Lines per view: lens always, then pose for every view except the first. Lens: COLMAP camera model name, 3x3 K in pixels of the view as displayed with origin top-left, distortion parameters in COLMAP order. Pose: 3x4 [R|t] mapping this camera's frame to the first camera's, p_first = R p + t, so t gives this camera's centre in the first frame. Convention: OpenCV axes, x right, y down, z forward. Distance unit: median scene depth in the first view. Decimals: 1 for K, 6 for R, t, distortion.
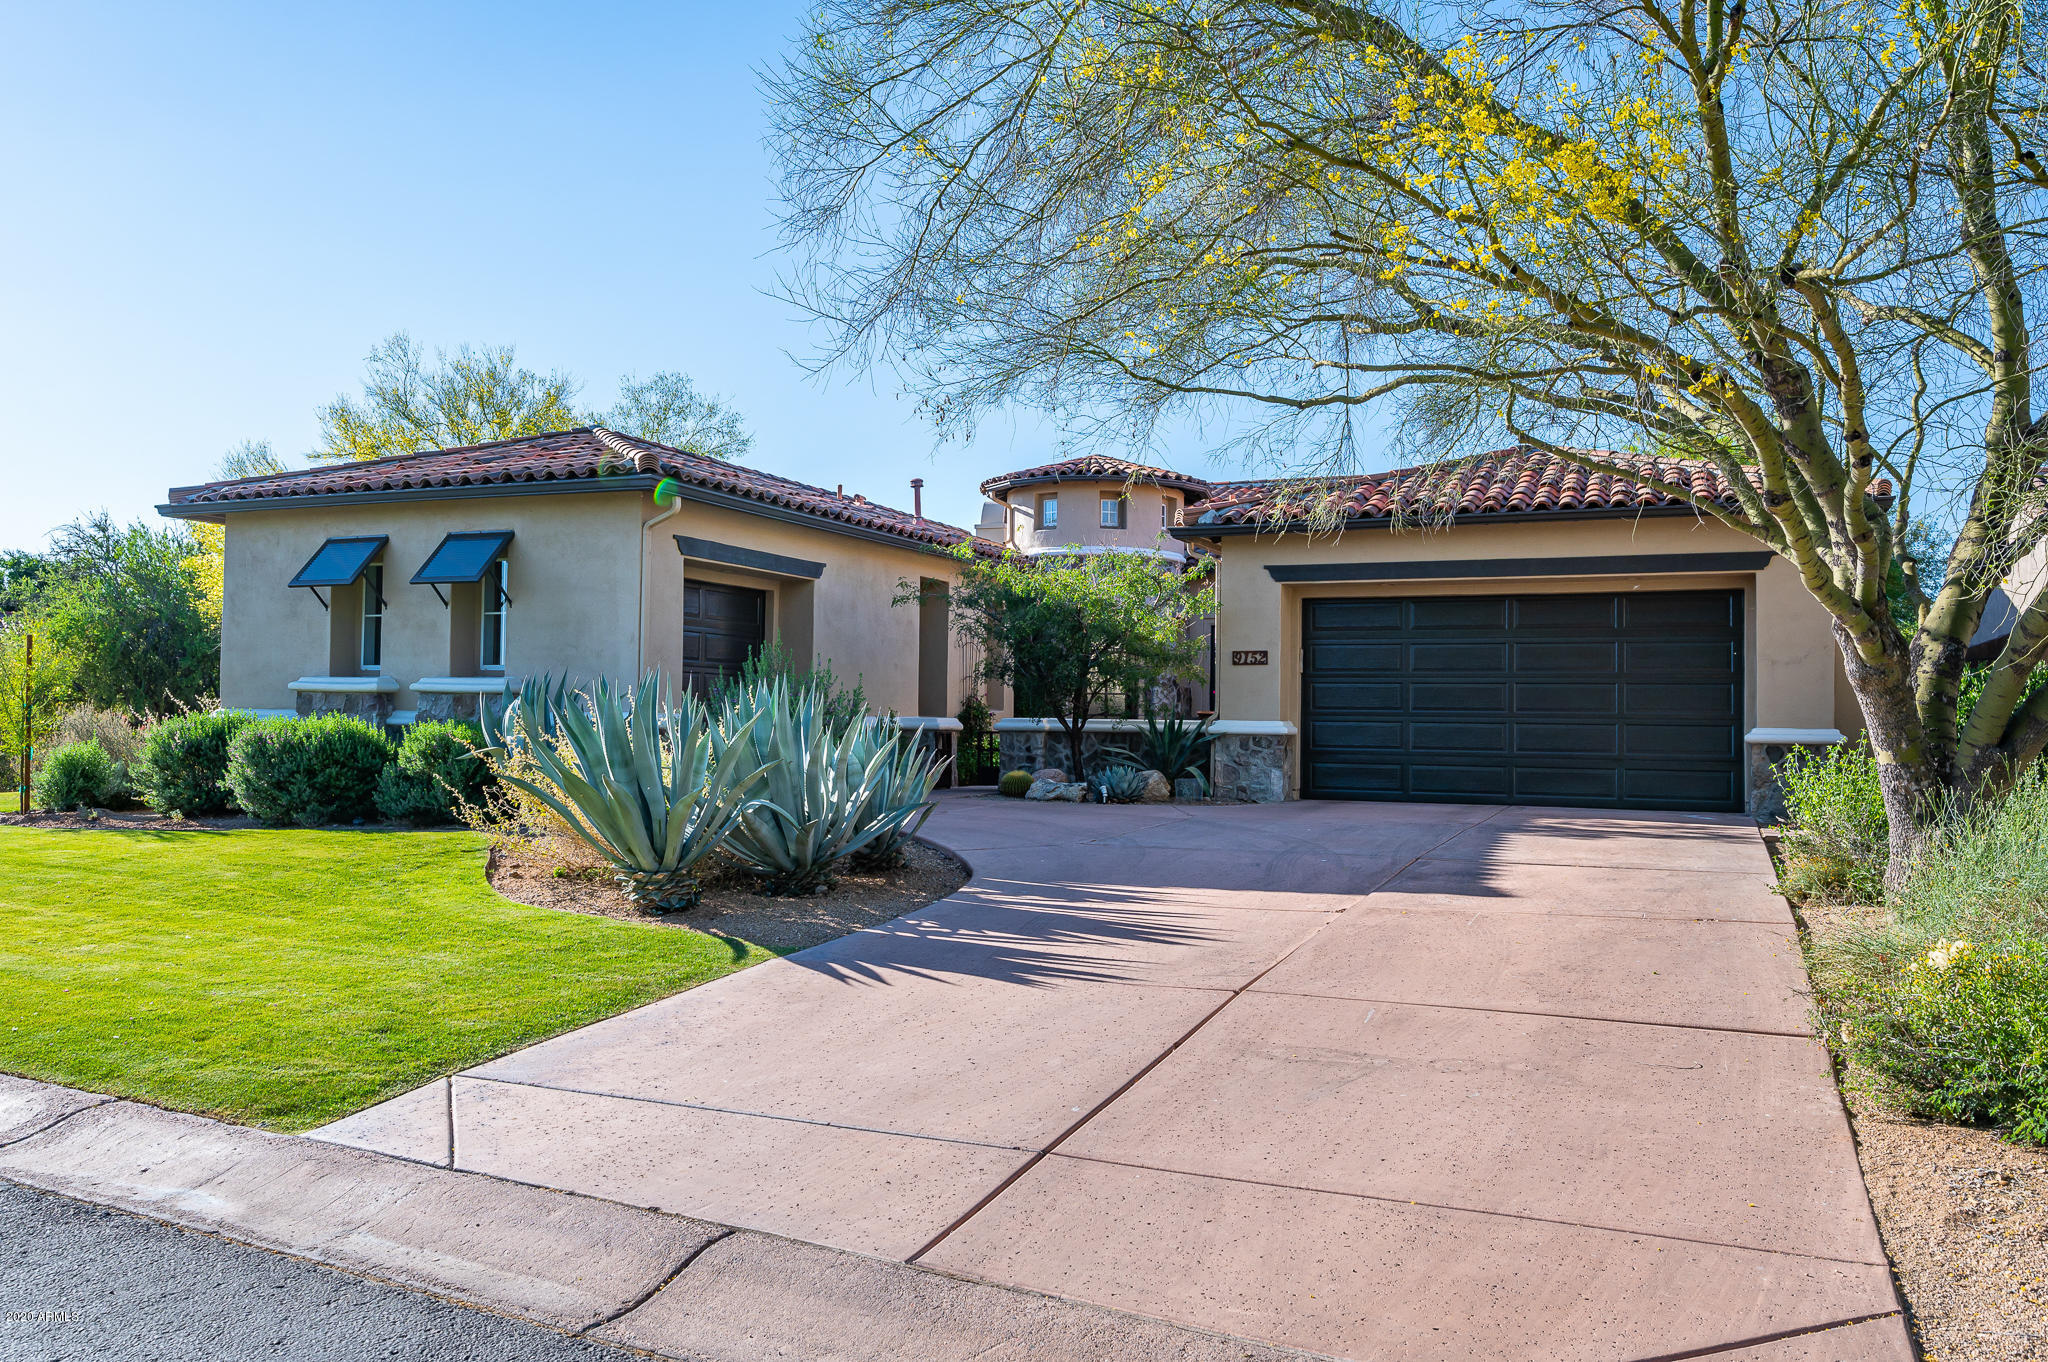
lens RADIAL K [[1501.2, 0, 1018.0], [0, 1501.2, 676.9], [0, 0, 1]] dist [0.006438, 0.003779]
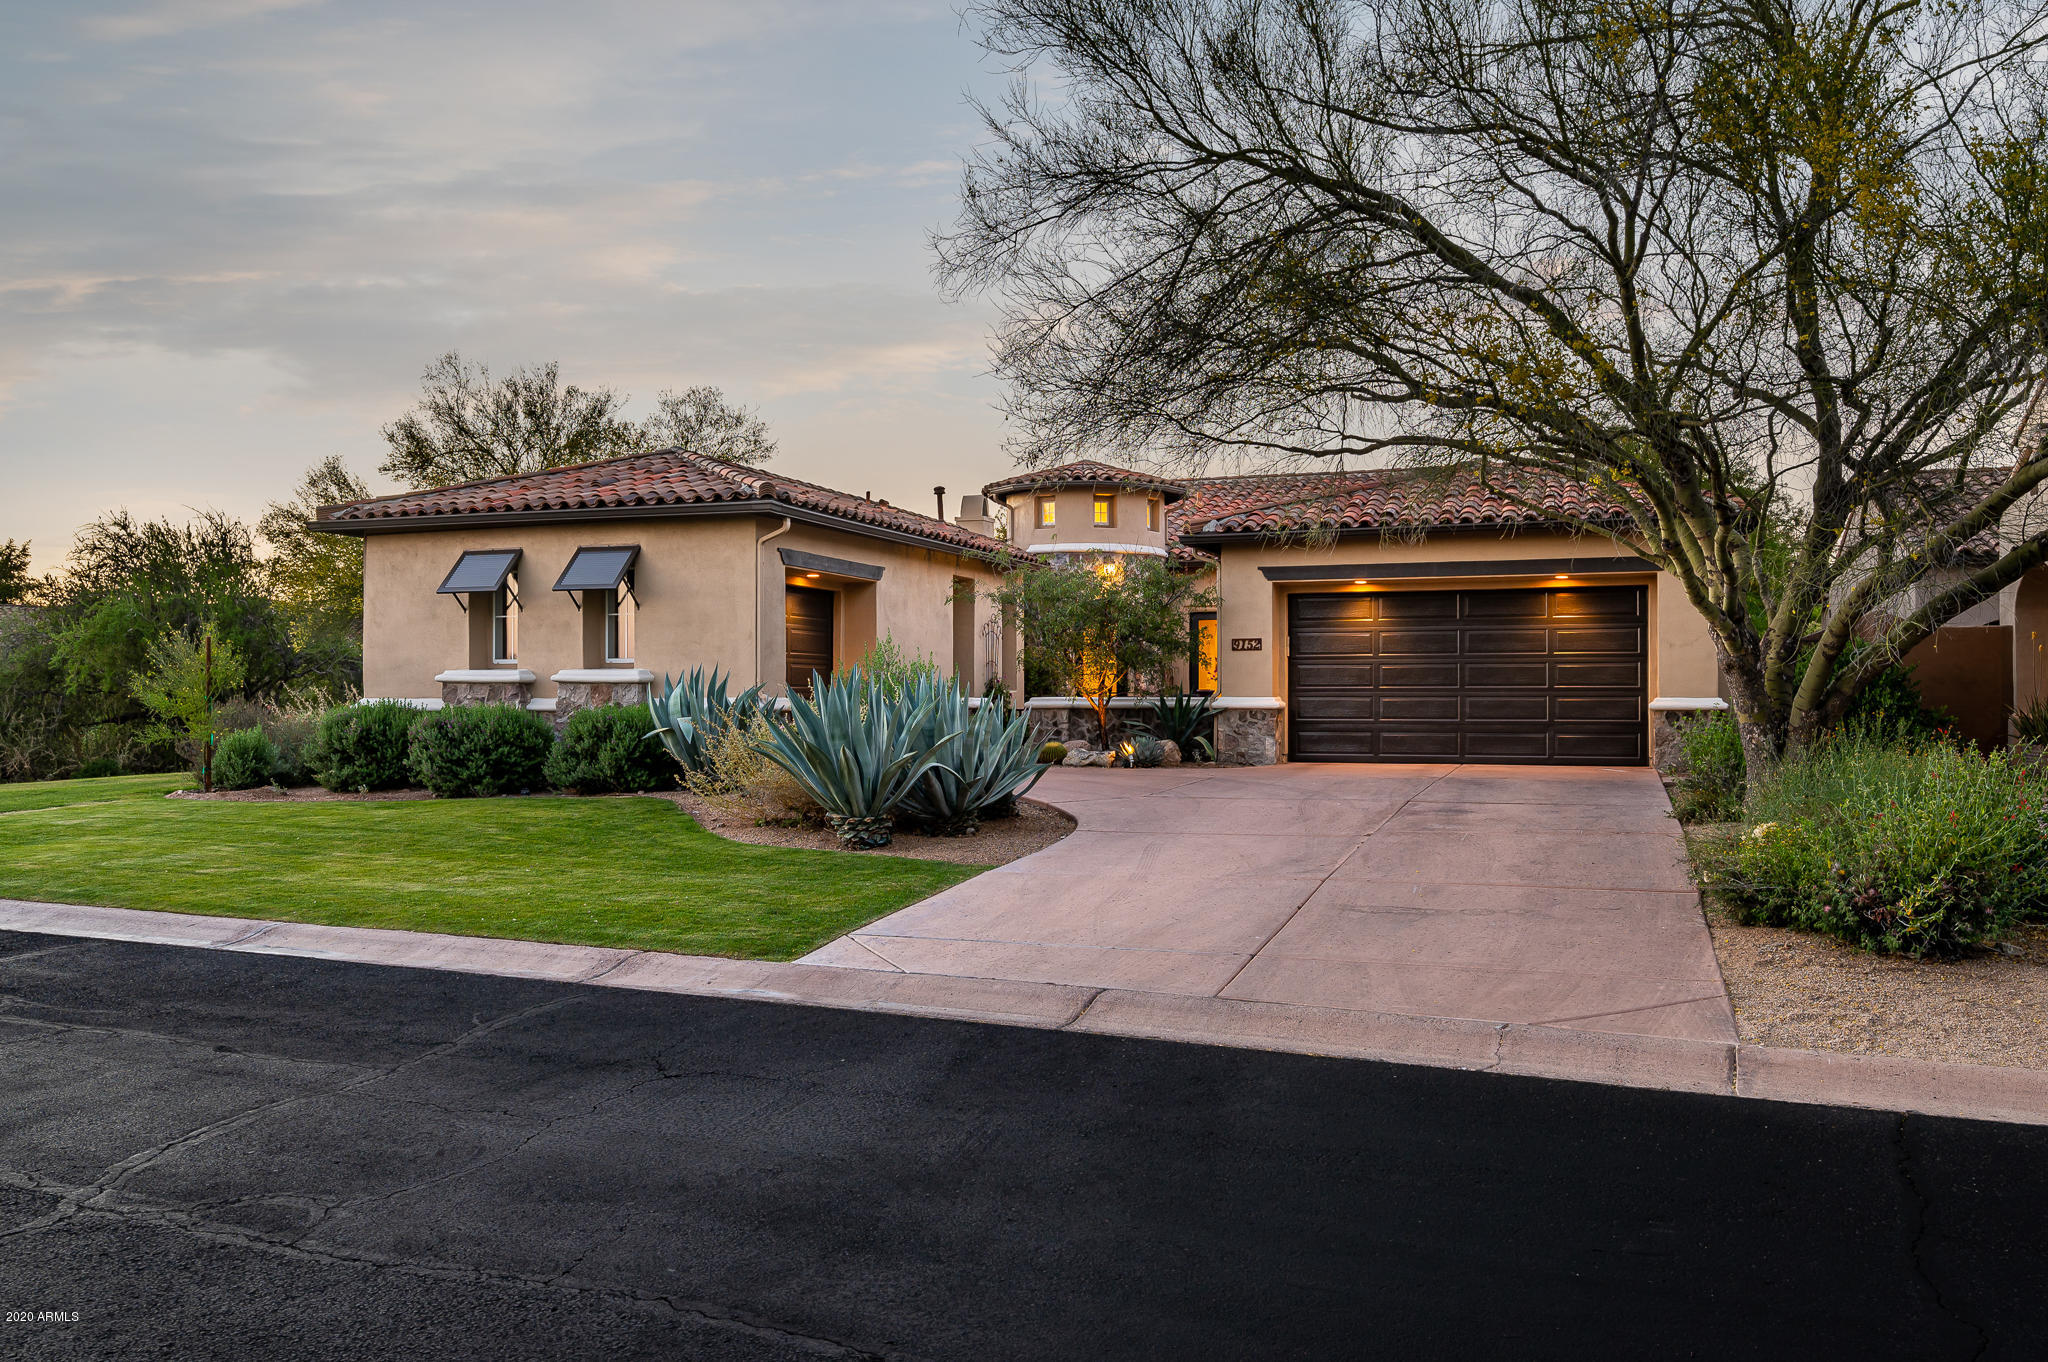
lens RADIAL K [[1535.5, 0, 1034.5], [0, 1535.5, 687.8], [0, 0, 1]] dist [-0.005308, 0.006244]
pose [[0.997422, -0.012493, 0.070669, -0.100241], [0.010847, 0.999662, 0.023635, -0.008752], [-0.070941, -0.022808, 0.997220, -0.204294]]
